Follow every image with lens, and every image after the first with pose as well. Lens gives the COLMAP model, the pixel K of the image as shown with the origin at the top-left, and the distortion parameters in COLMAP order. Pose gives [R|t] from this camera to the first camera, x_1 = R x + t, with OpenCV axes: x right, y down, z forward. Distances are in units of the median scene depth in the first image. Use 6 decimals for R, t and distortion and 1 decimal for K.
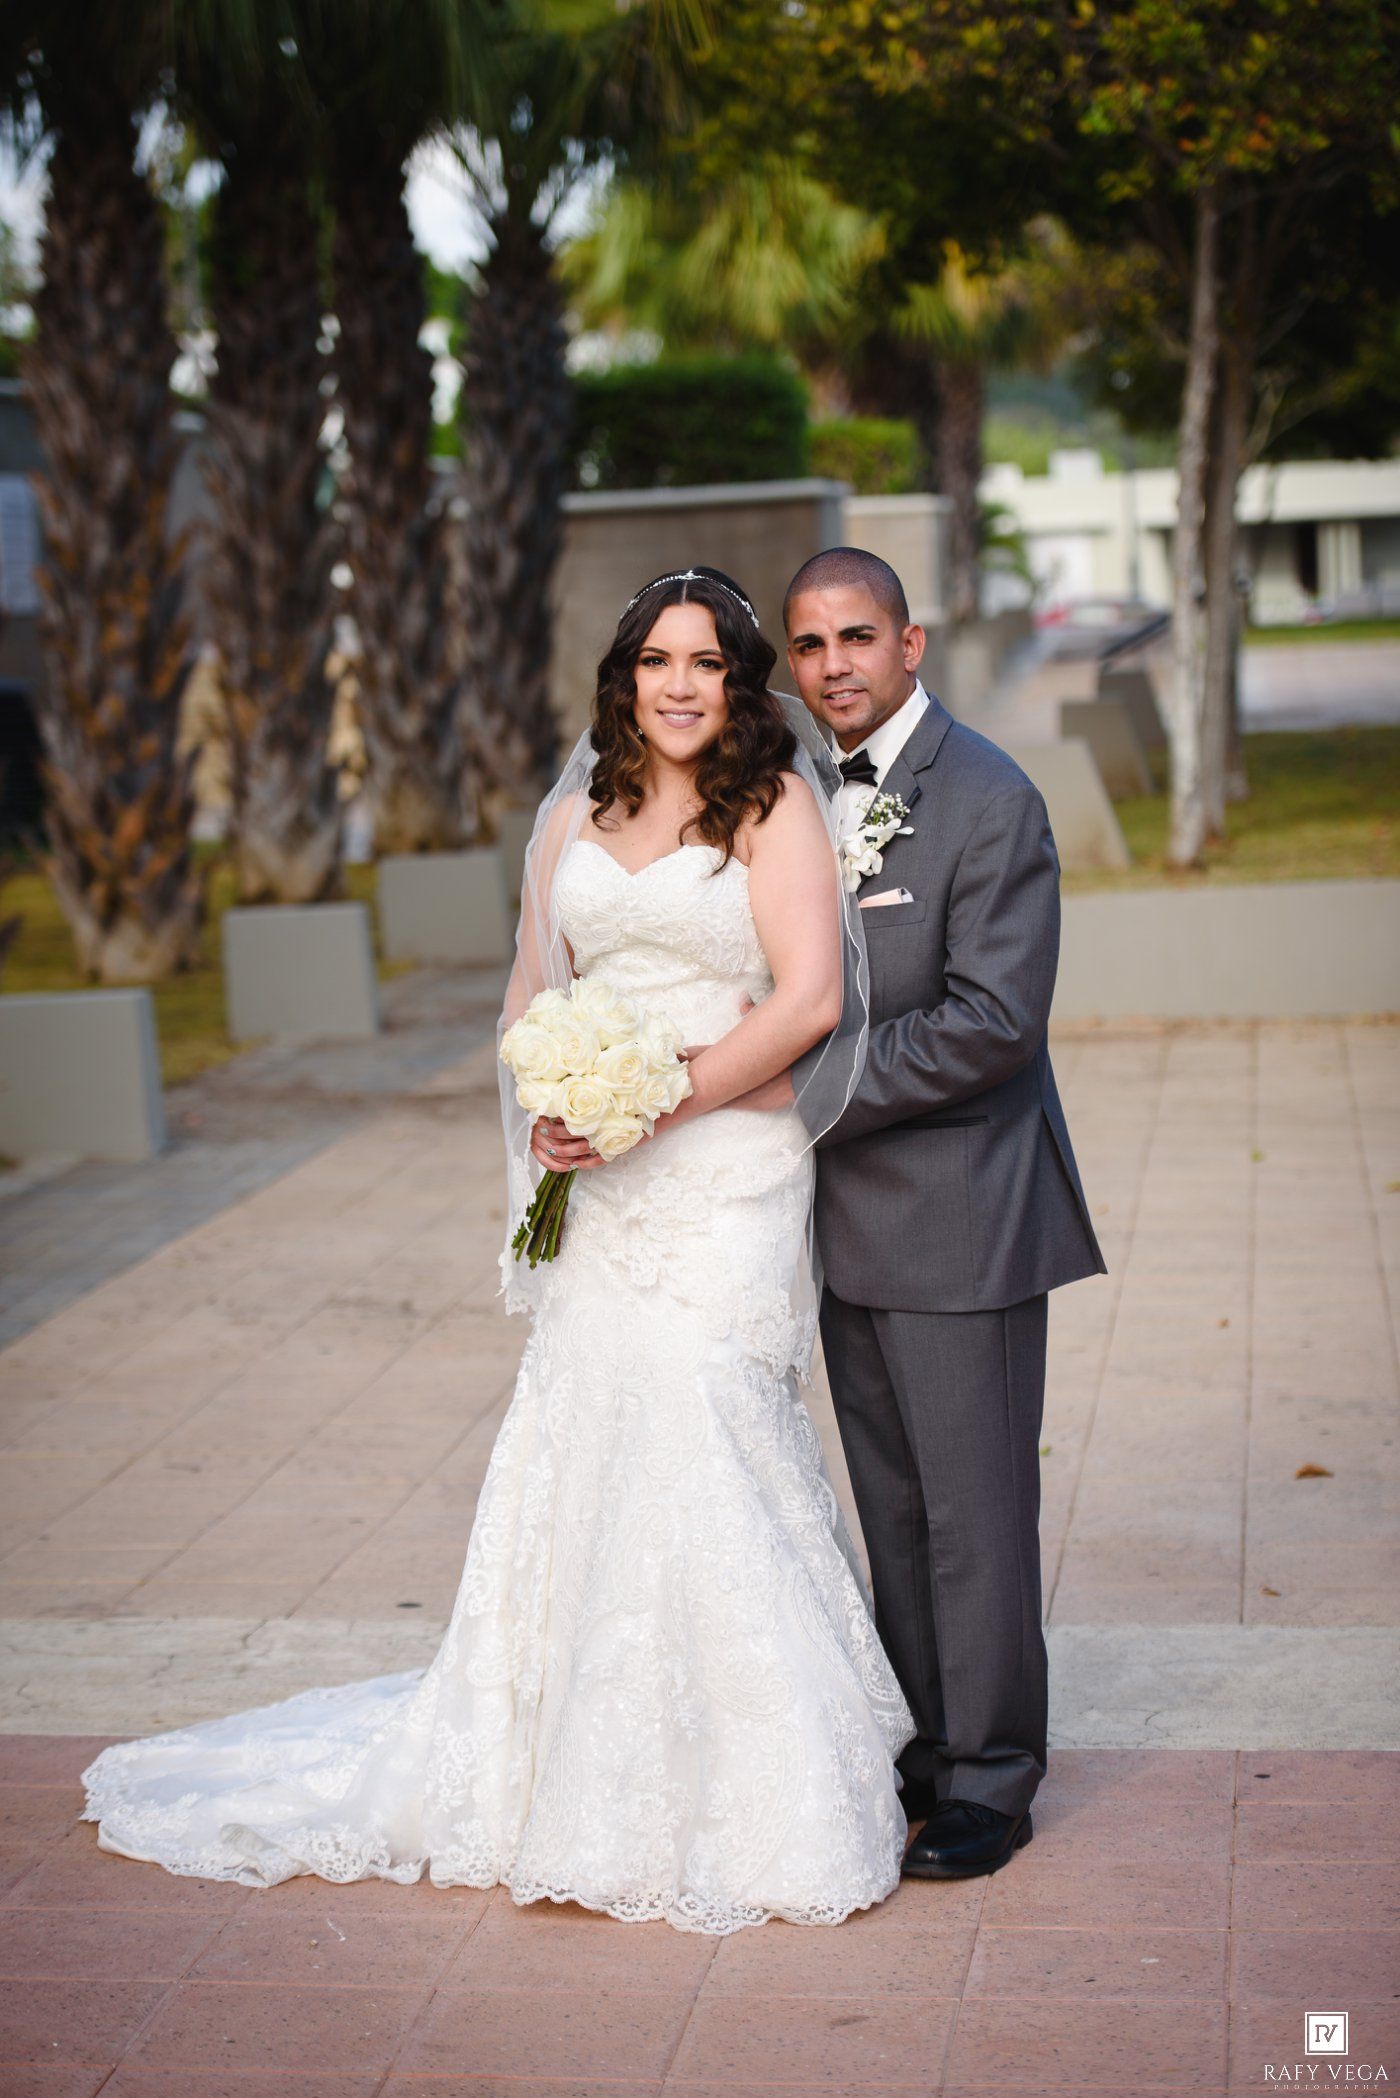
lens RADIAL K [[5032.3, 0, 686.7], [0, 5032.3, 1031.5], [0, 0, 1]] dist [0.004543, 0.000000]
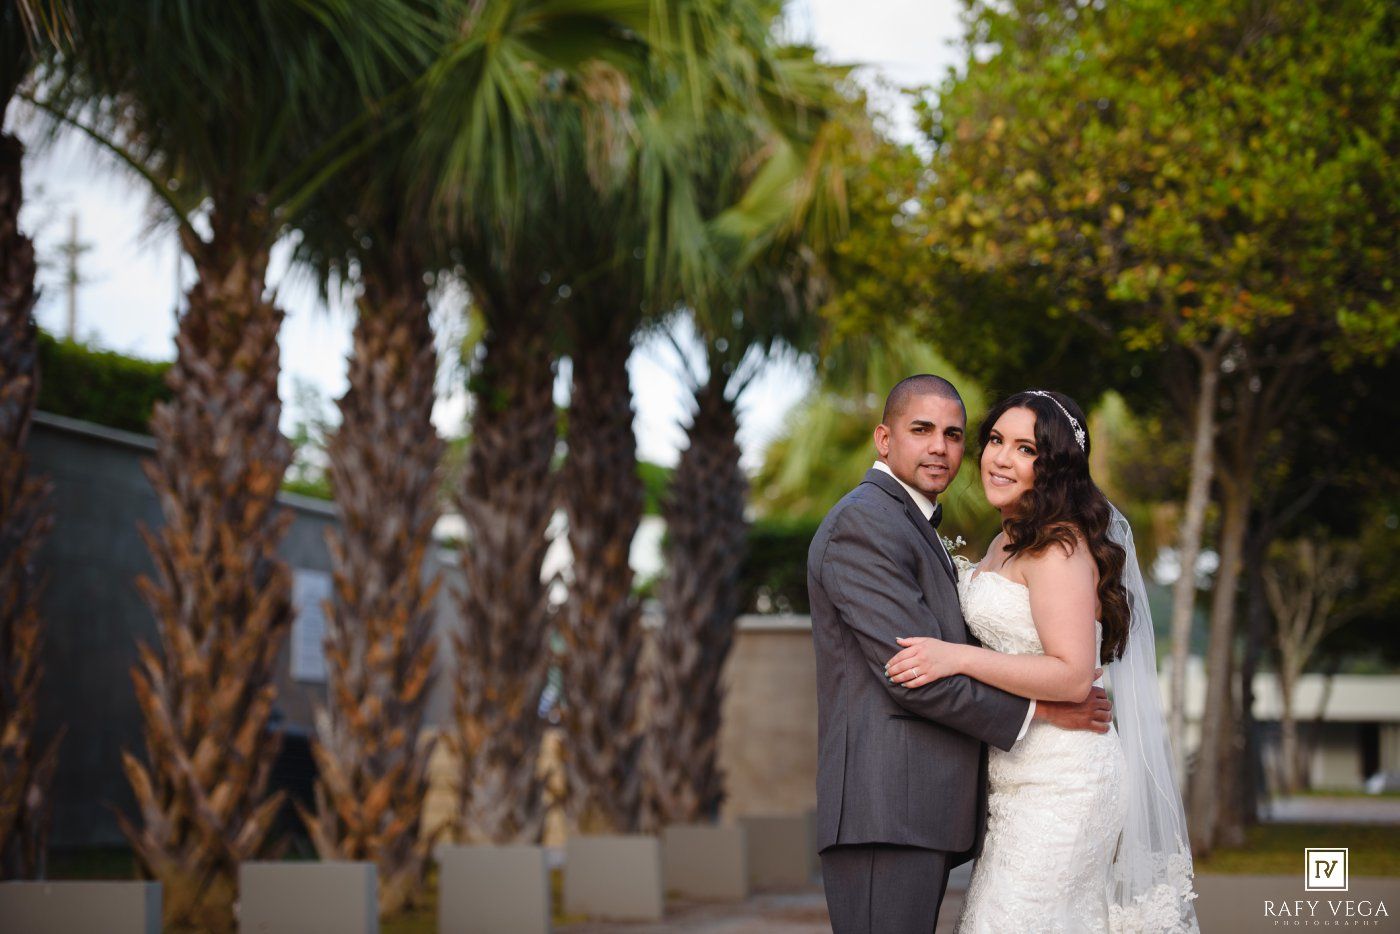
lens RADIAL K [[5072.9, 0, 644.1], [0, 5072.9, 444.0], [0, 0, 1]] dist [0.305736, 0.000000]
pose [[0.995333, 0.055499, -0.078946, 0.056498], [-0.070948, 0.975381, -0.208800, 0.136816], [0.065414, 0.213426, 0.974767, -0.300779]]
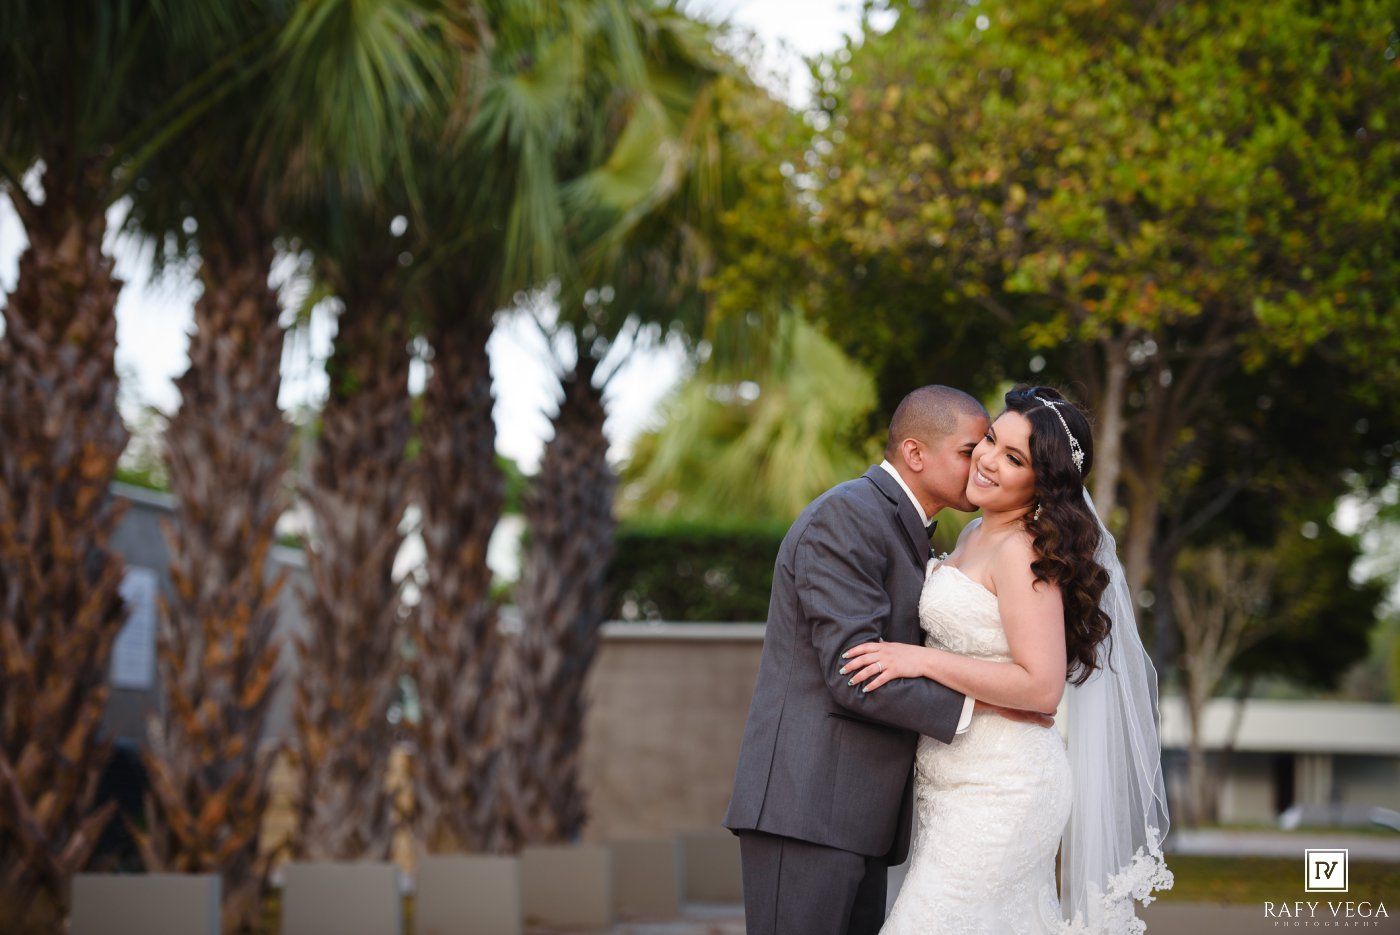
lens RADIAL K [[5962.3, 0, 688.9], [0, 5962.3, 433.4], [0, 0, 1]] dist [0.724147, 0.000000]
pose [[0.996715, 0.071241, -0.038511, 0.051033], [-0.077880, 0.973589, -0.214612, 0.166224], [0.022204, 0.216906, 0.975940, -0.414804]]
